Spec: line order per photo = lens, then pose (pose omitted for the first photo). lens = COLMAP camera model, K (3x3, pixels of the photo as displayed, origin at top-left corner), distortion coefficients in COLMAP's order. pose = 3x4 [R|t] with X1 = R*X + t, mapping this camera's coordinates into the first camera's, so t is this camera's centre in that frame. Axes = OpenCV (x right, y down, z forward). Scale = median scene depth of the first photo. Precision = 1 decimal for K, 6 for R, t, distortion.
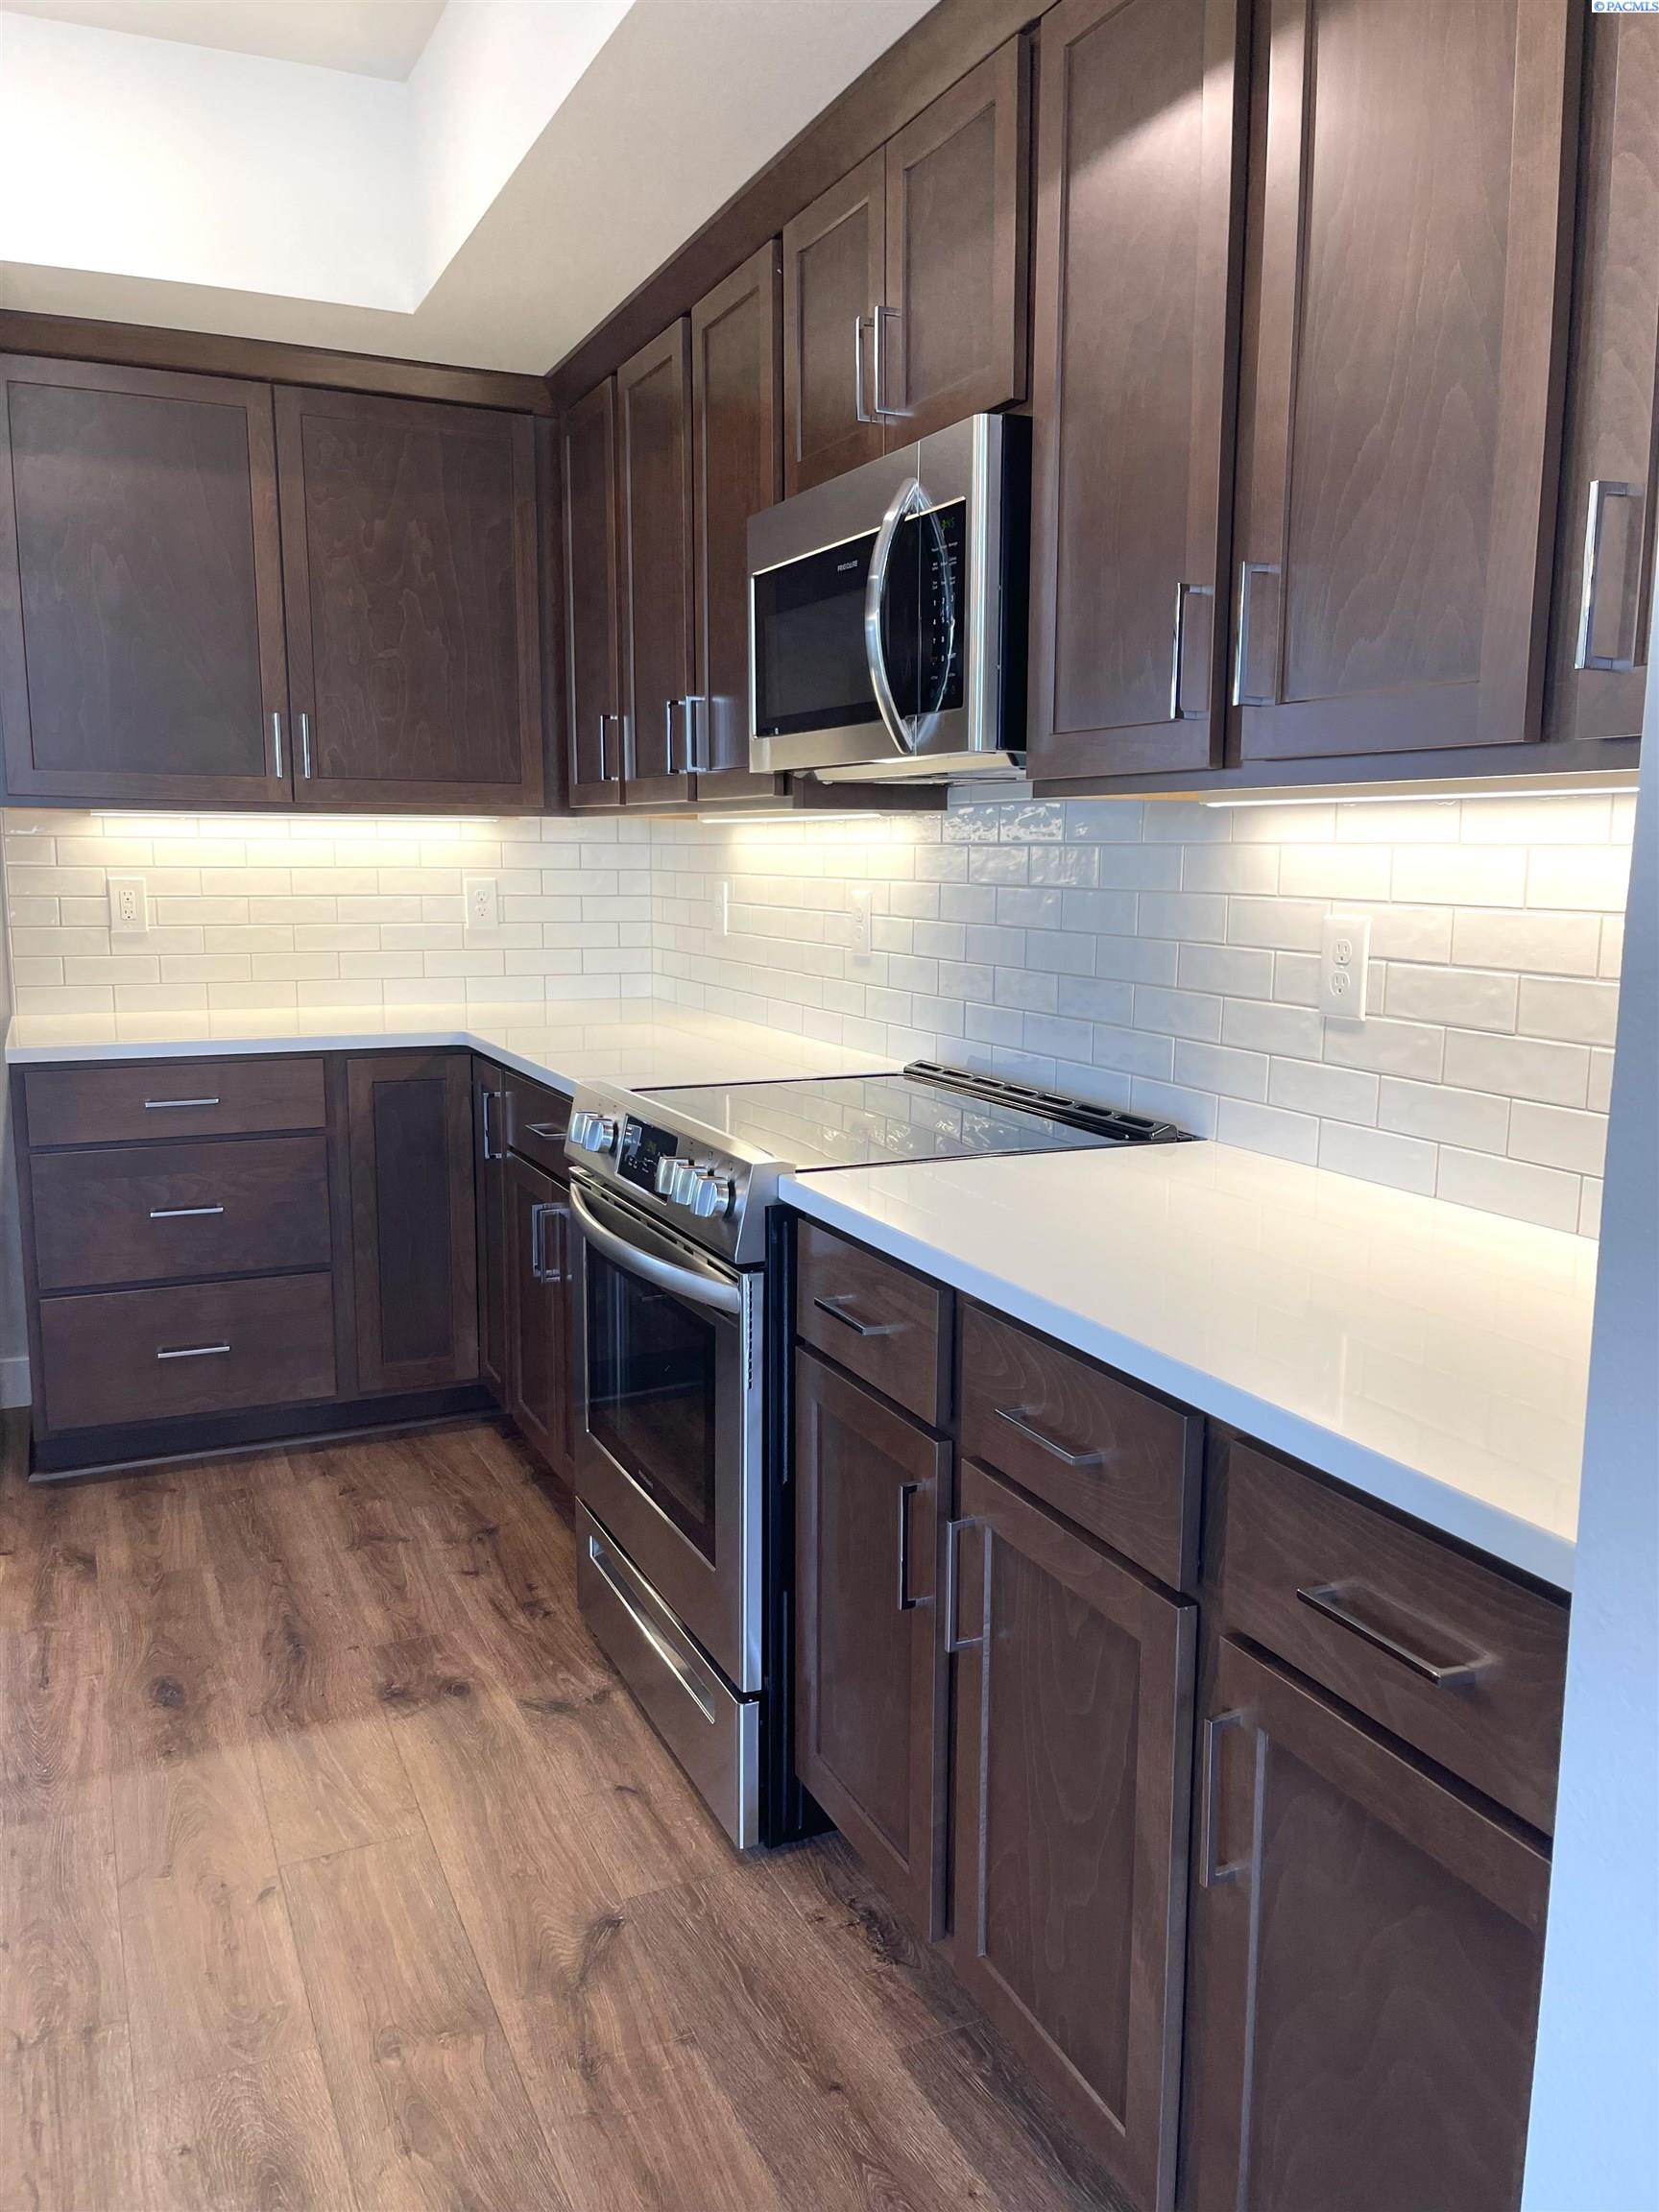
lens RADIAL K [[1689.2, 0, 829.7], [0, 1689.2, 1110.1], [0, 0, 1]] dist [0.024109, -0.033567]
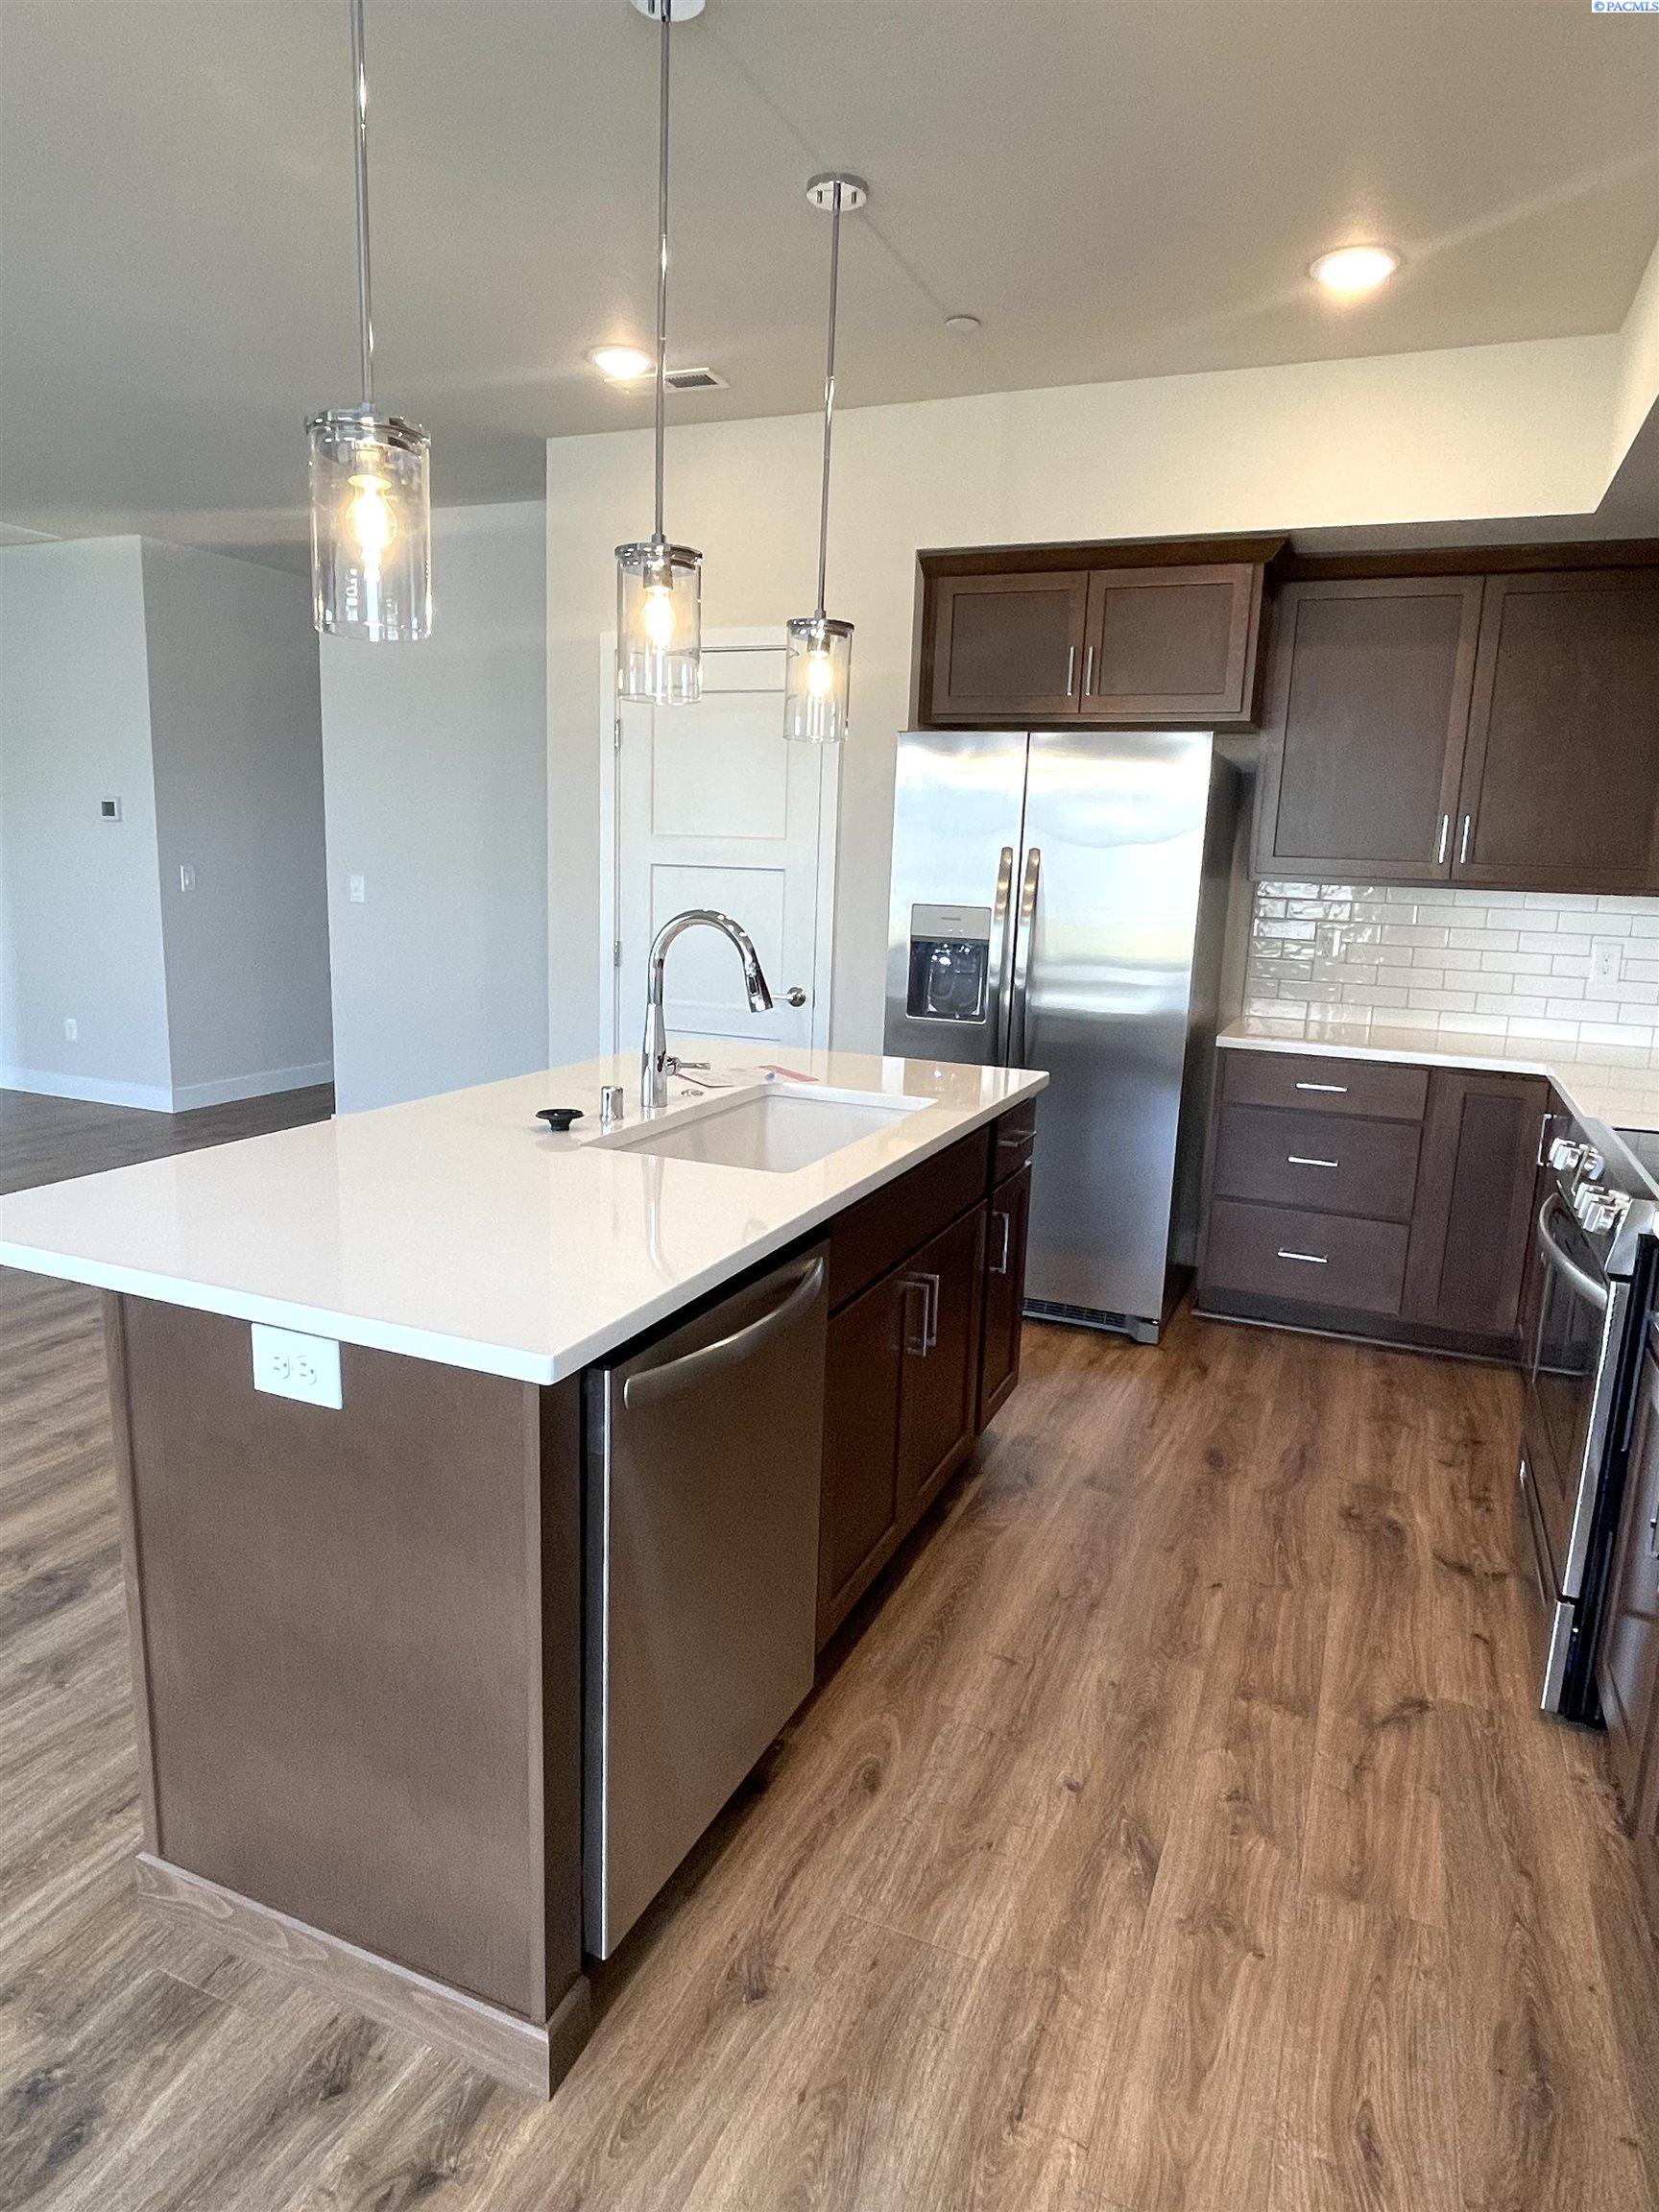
lens RADIAL K [[1333.3, 0, 829.8], [0, 1333.3, 1110.3], [0, 0, 1]] dist [0.005348, -0.004323]
pose [[0.673877, 0.166123, -0.719925, 0.190569], [-0.152541, 0.984684, 0.084432, -0.020062], [0.722925, 0.052921, 0.688897, -0.110248]]
